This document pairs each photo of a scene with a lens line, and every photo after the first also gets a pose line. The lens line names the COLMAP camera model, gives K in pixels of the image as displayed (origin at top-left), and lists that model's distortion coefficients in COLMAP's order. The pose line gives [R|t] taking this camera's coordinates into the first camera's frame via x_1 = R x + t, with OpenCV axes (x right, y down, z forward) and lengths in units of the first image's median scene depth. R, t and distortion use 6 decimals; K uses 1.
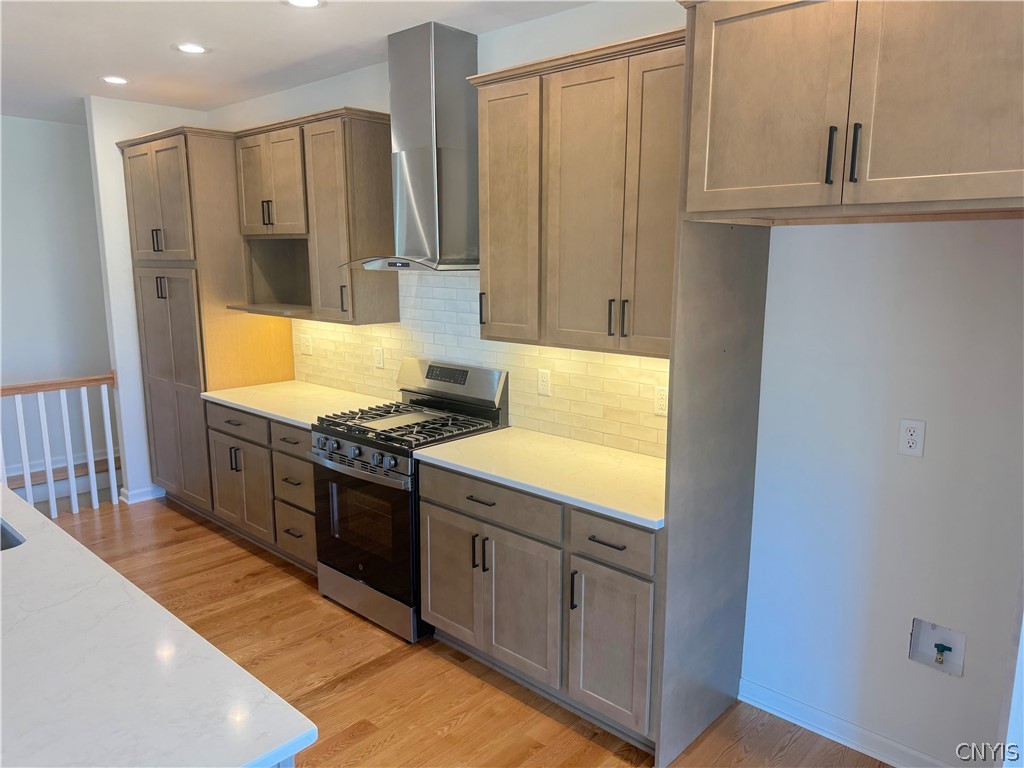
lens RADIAL K [[719.2, 0, 513.4], [0, 719.2, 383.7], [0, 0, 1]] dist [0.043628, -0.046315]
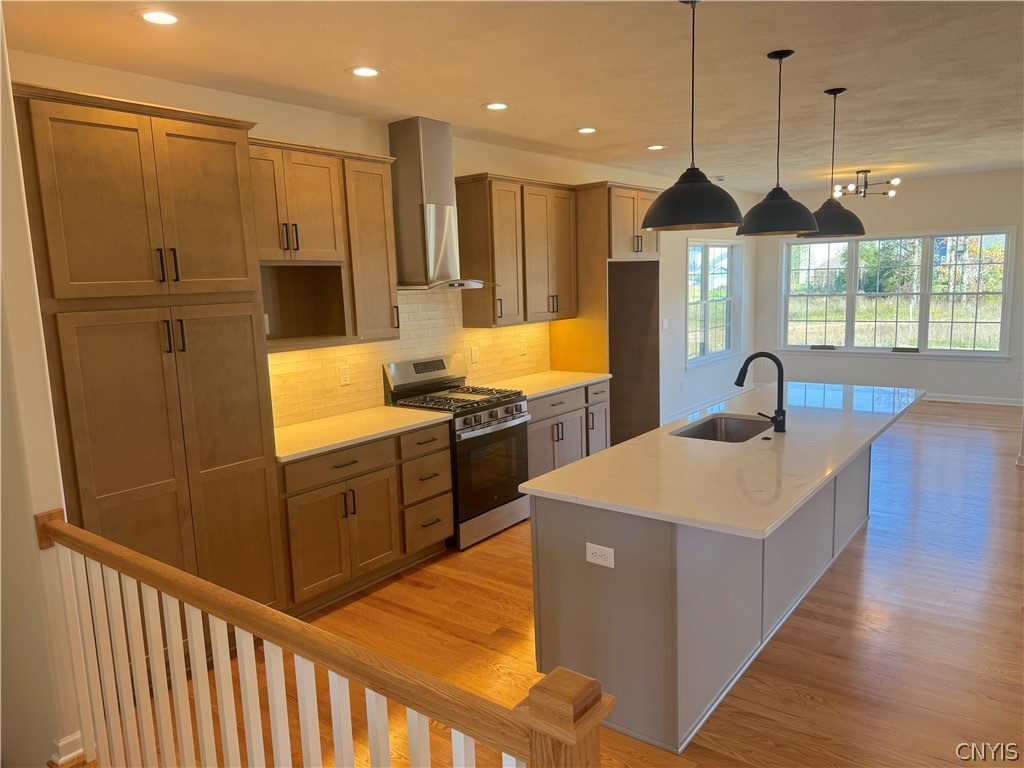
lens RADIAL K [[719.2, 0, 511.2], [0, 719.2, 385.6], [0, 0, 1]] dist [0.043628, -0.046315]
pose [[-0.085980, -0.148106, 0.985227, -1.376691], [0.202947, 0.965551, 0.162859, -0.158641], [-0.975408, 0.213951, -0.052960, 0.876708]]
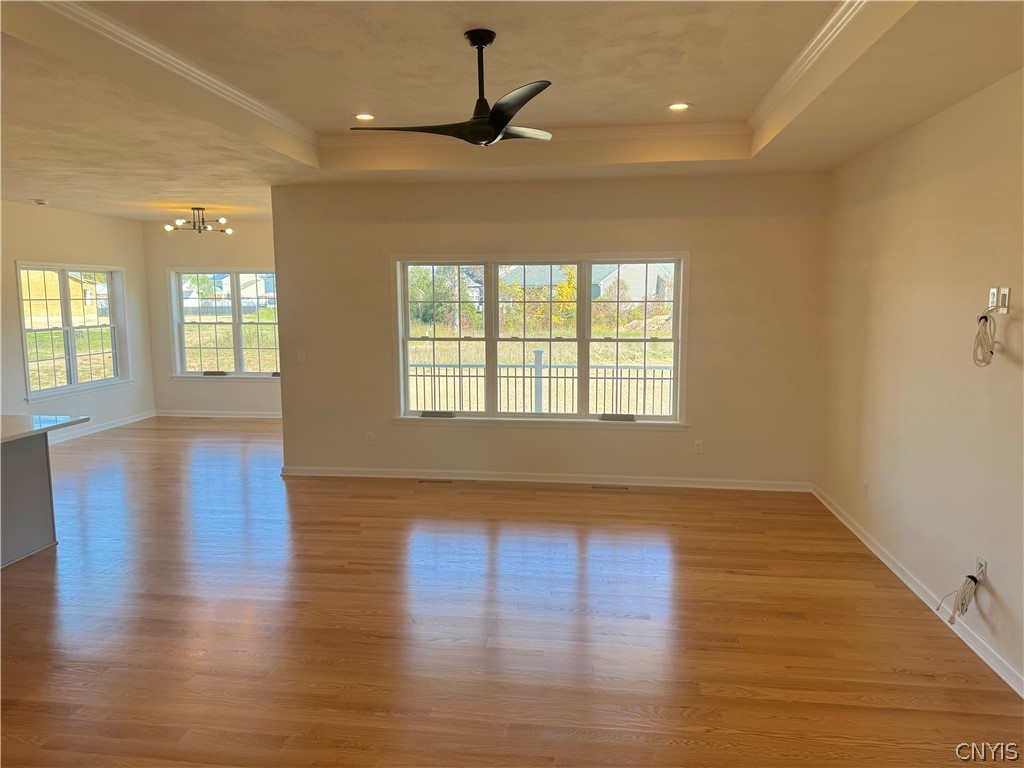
lens RADIAL K [[719.2, 0, 514.9], [0, 719.2, 381.5], [0, 0, 1]] dist [0.043628, -0.046315]
pose [[-0.578786, -0.101908, 0.809087, -1.683377], [0.136163, 0.966155, 0.219096, -0.063600], [-0.804031, 0.236978, -0.545321, 0.281402]]
